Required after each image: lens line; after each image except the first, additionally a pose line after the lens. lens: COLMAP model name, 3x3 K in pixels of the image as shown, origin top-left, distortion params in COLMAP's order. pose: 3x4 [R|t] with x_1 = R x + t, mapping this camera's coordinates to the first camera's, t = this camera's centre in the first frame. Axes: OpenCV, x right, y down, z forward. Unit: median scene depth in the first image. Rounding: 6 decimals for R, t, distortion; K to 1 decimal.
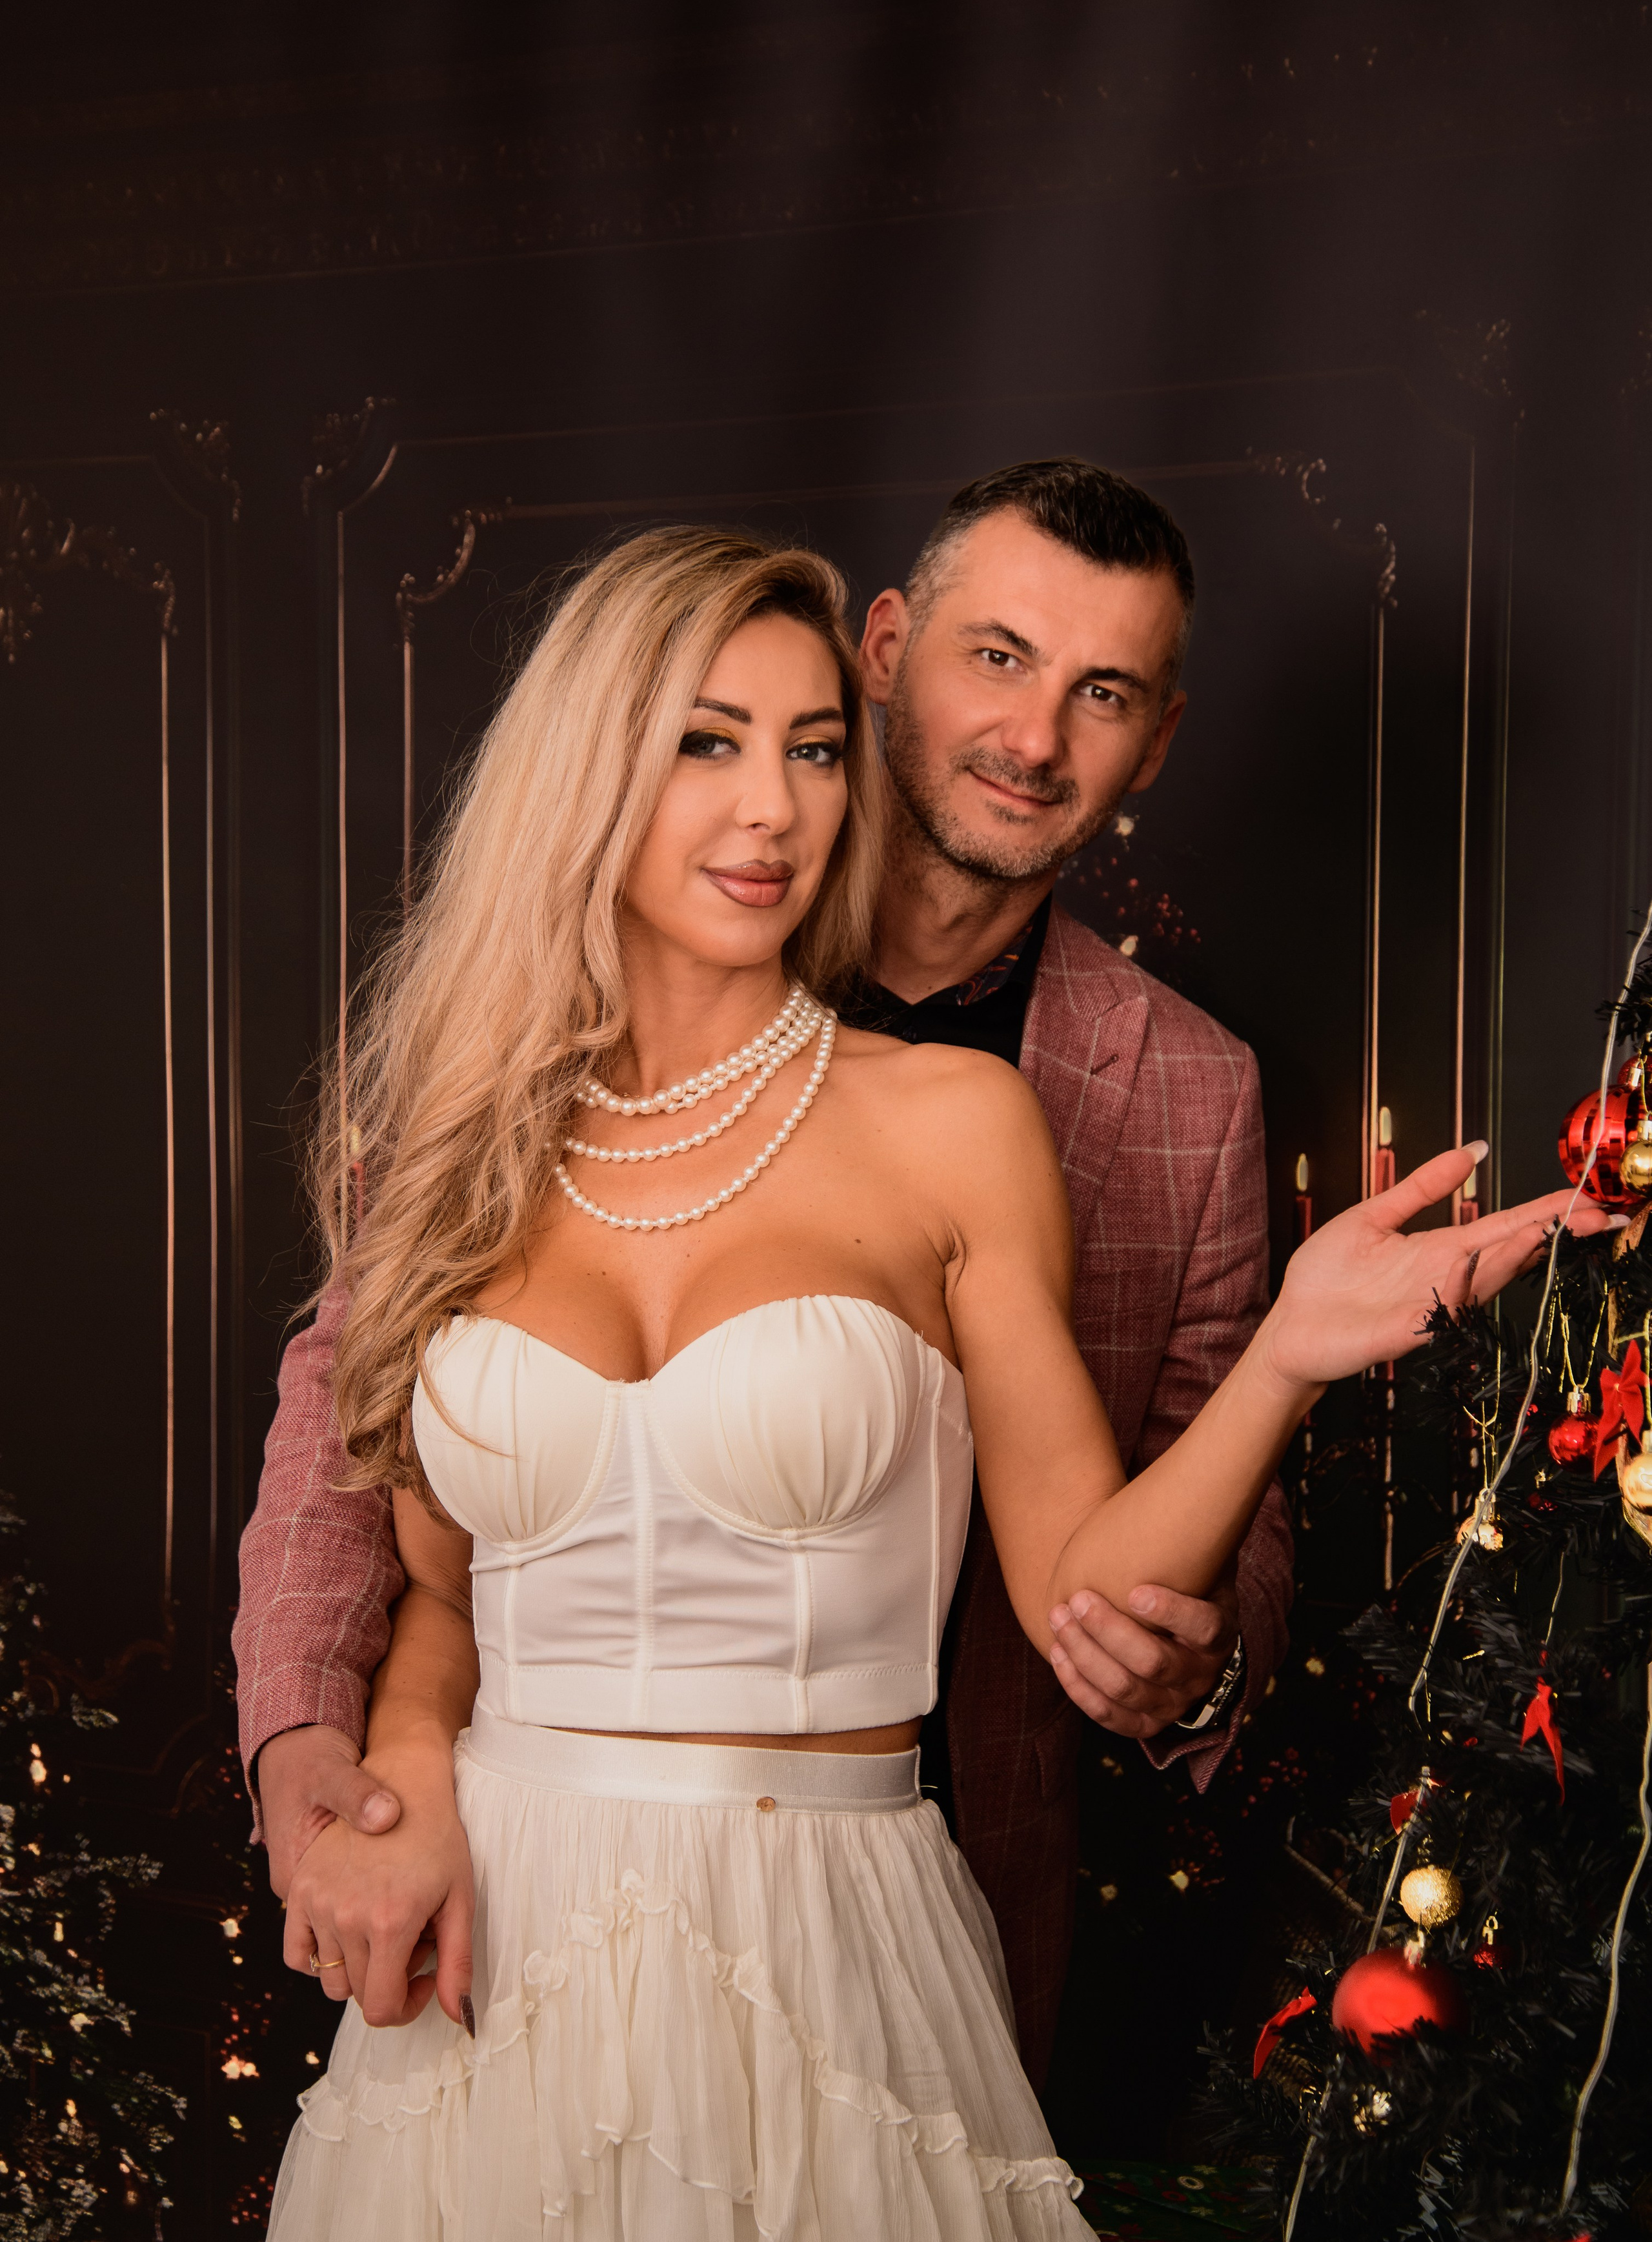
lens RADIAL K [[3910.8, 0, 809.5], [0, 3910.8, 1131.7], [0, 0, 1]] dist [0.315038, 0.000000]
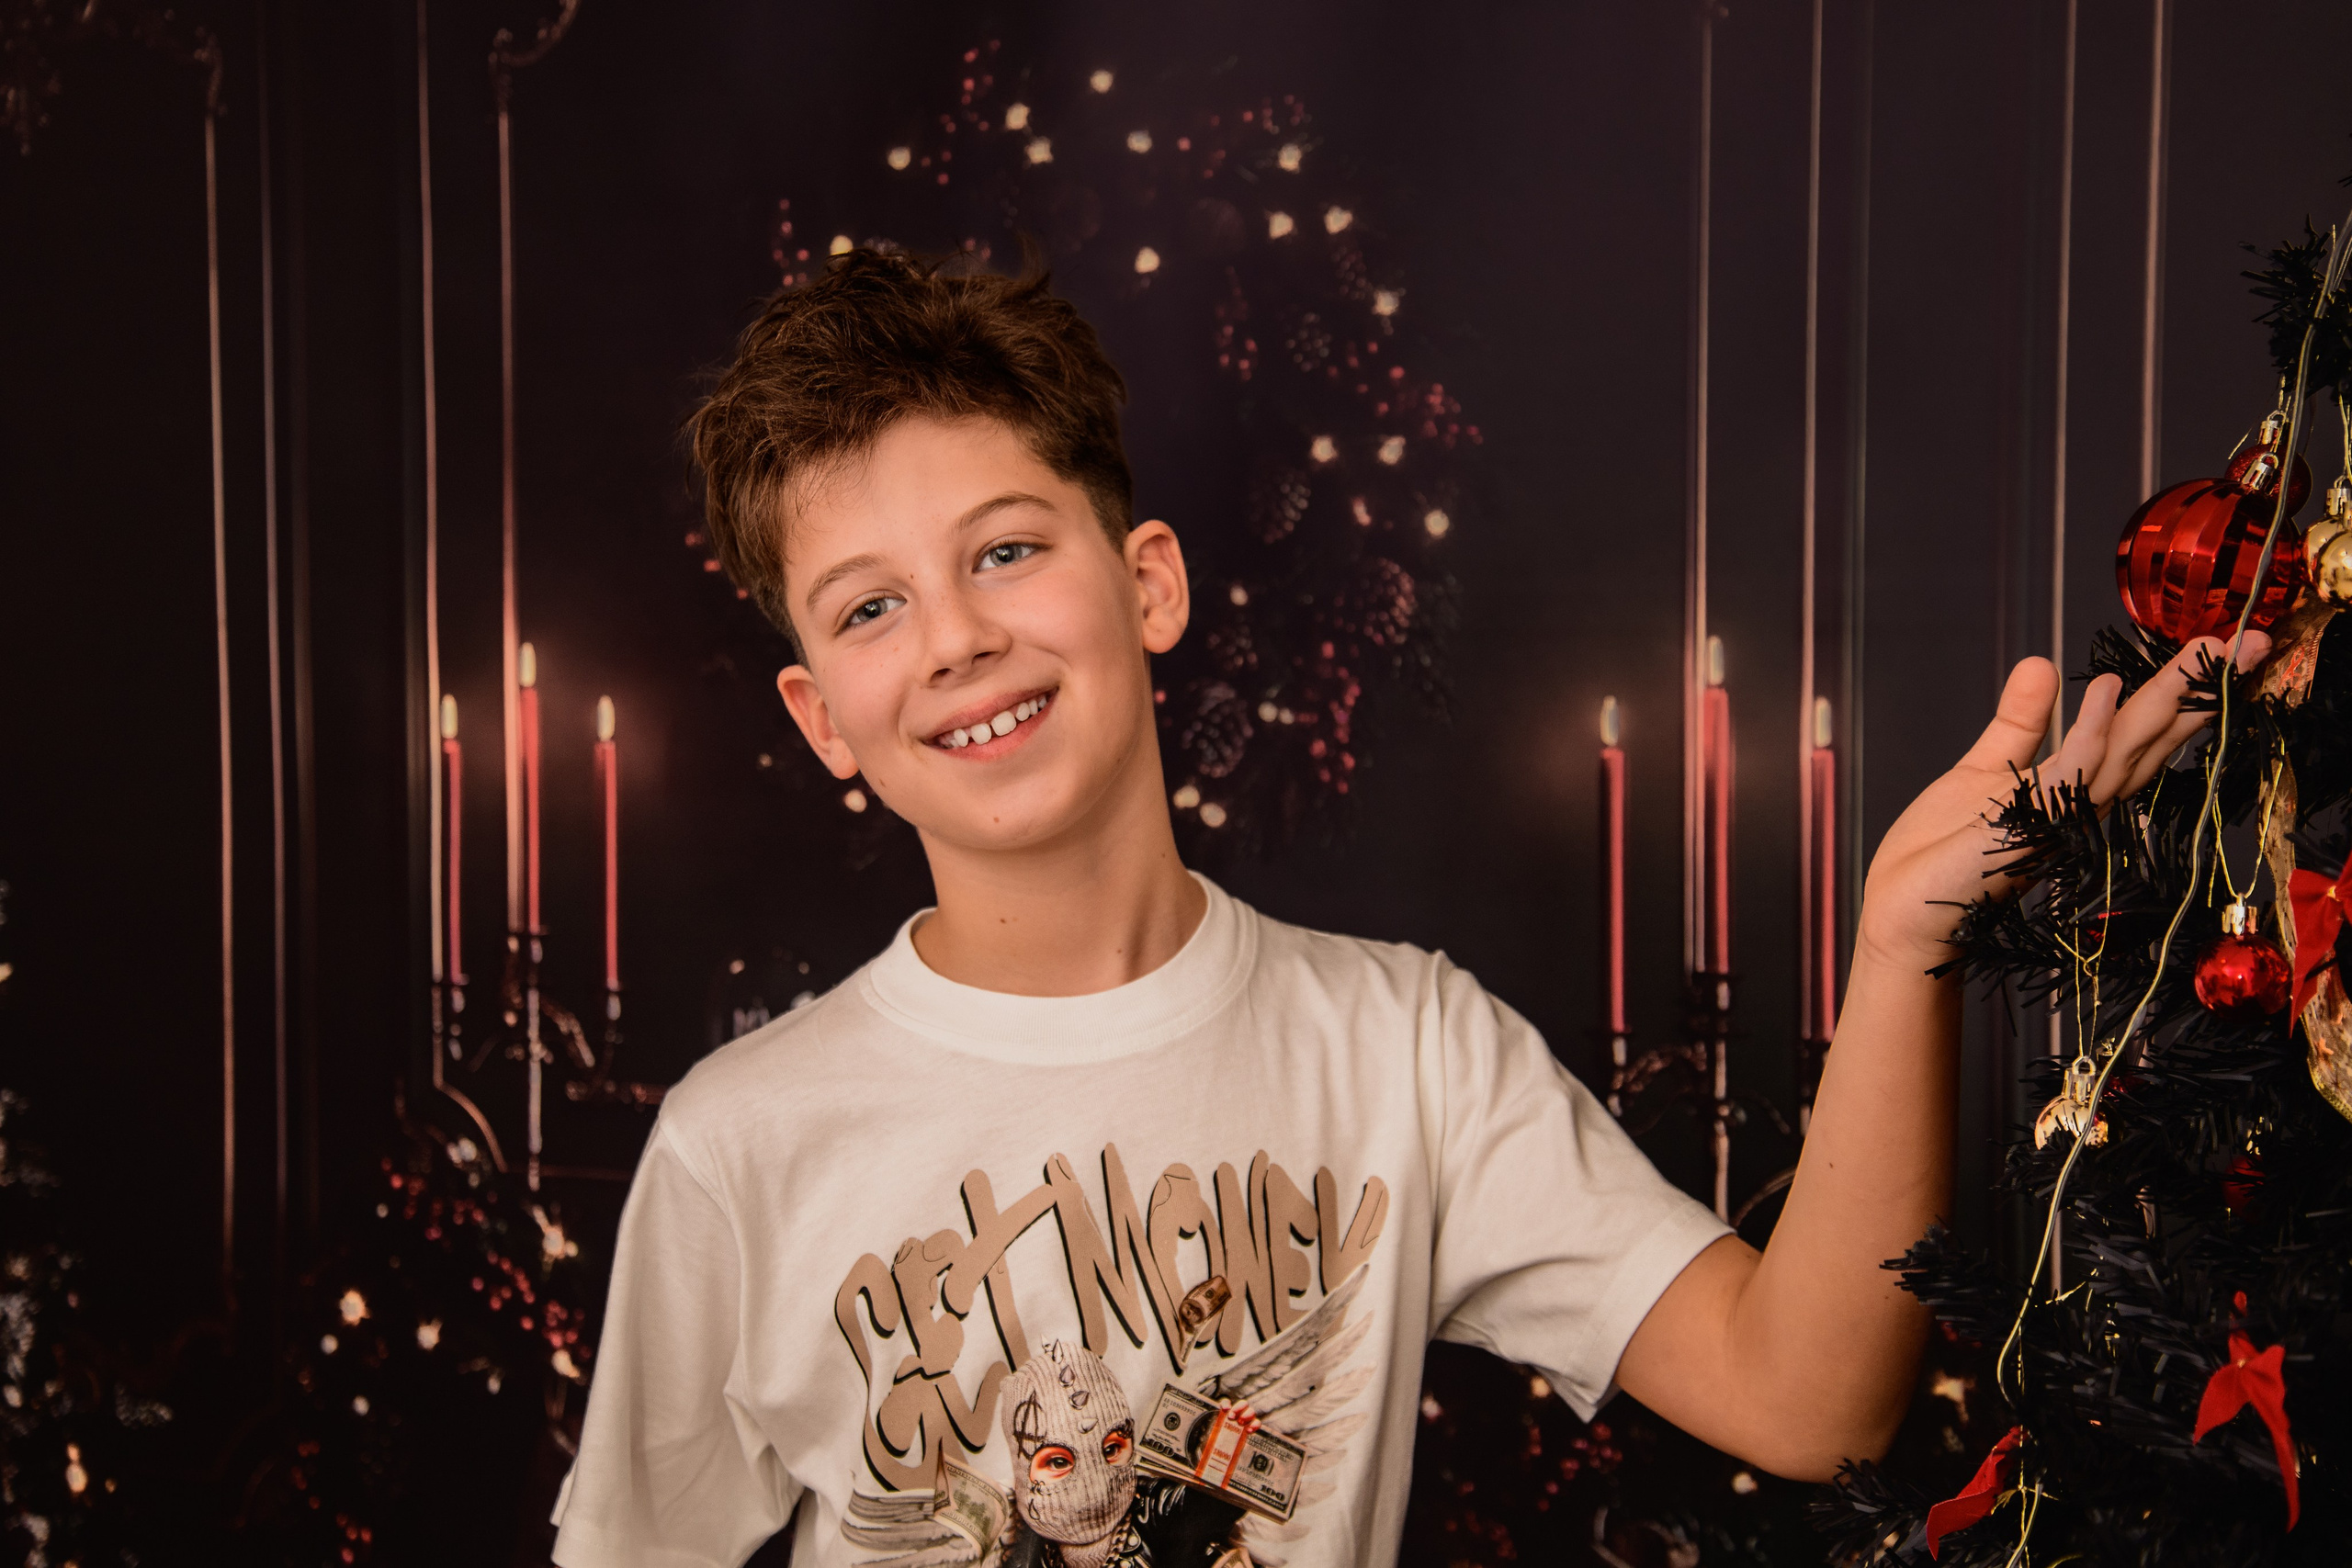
lens RADIAL K [[3635.4, 0, 1091.8], [0, 3635.4, 821.7], [0, 0, 1]] dist [0.235325, 0.000000]
pose [[0.998841, -0.009560, 0.047174, -0.015638], [0.009838, 0.999936, -0.005657, 0.029304], [-0.047117, 0.006115, 0.998871, 0.210091]]
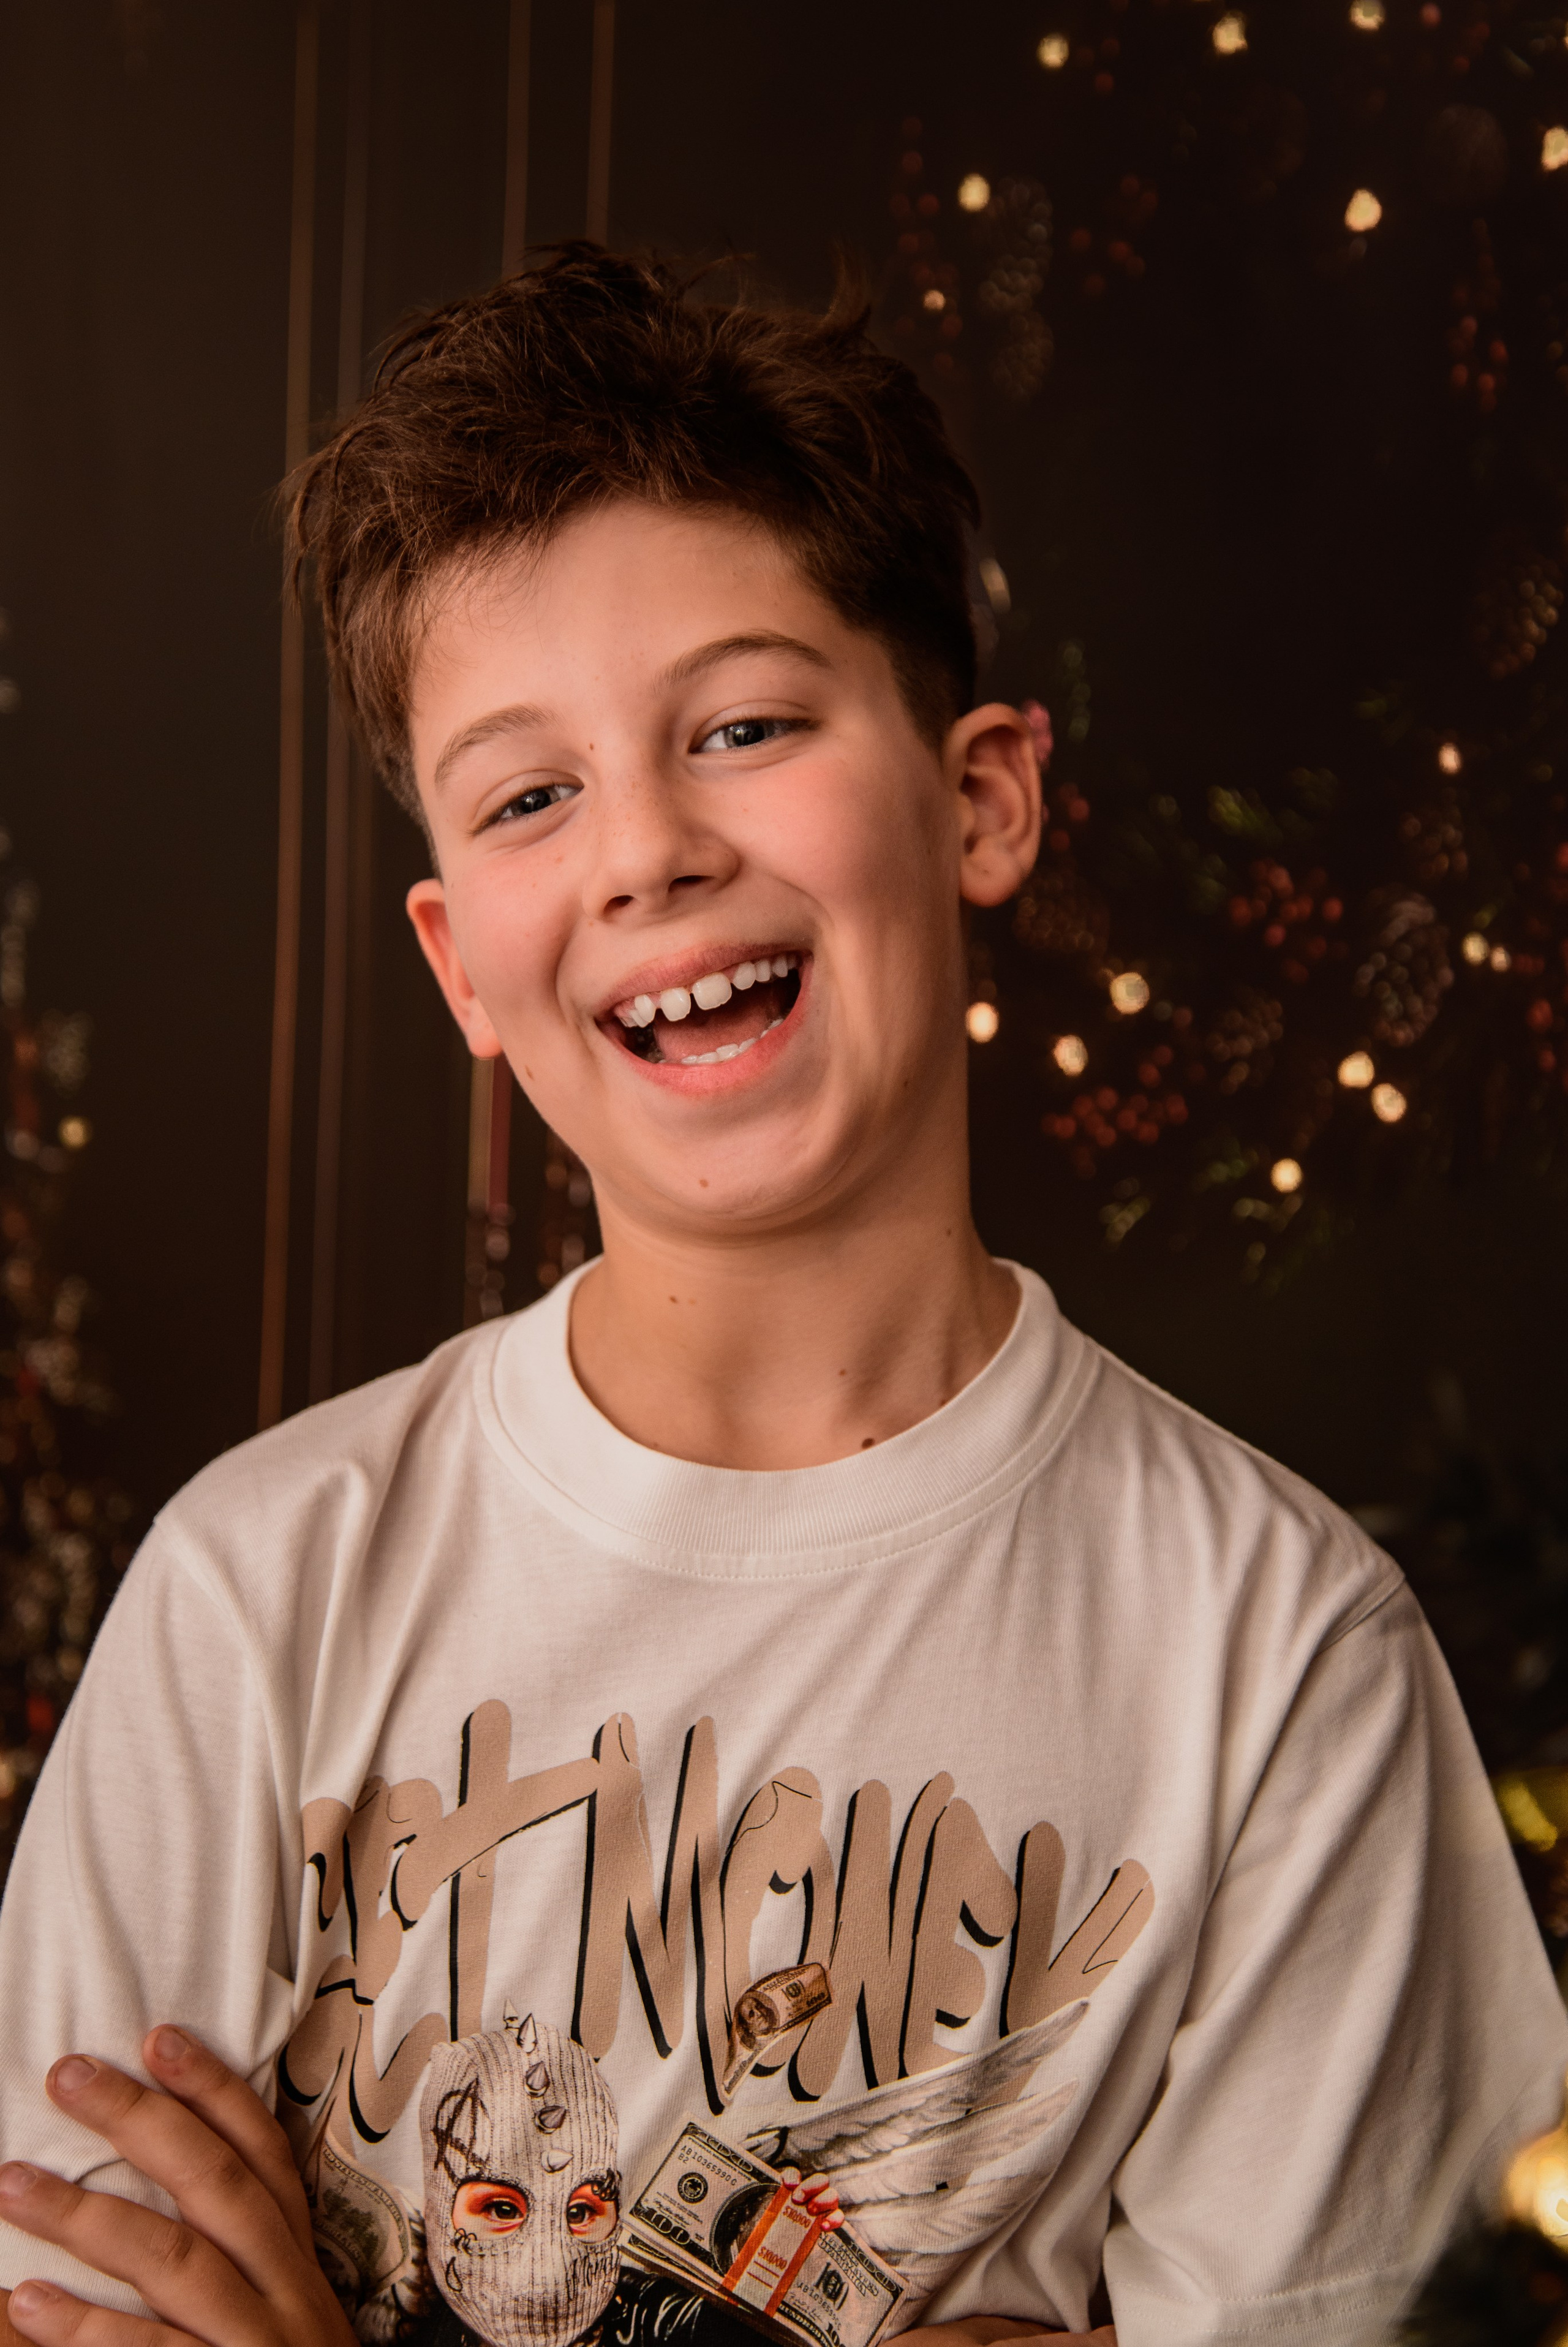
lens RADIAL K [[4113.1, 0, 622.6], [0, 4113.1, 1188.4], [0, 0, 1]] dist [0.201442, 0.000000]
pose [[0.927481, 0.082925, -0.364557, 0.135060], [-0.051991, 0.994225, 0.093882, -0.006923], [0.370237, -0.068120, 0.926436, 0.398023]]
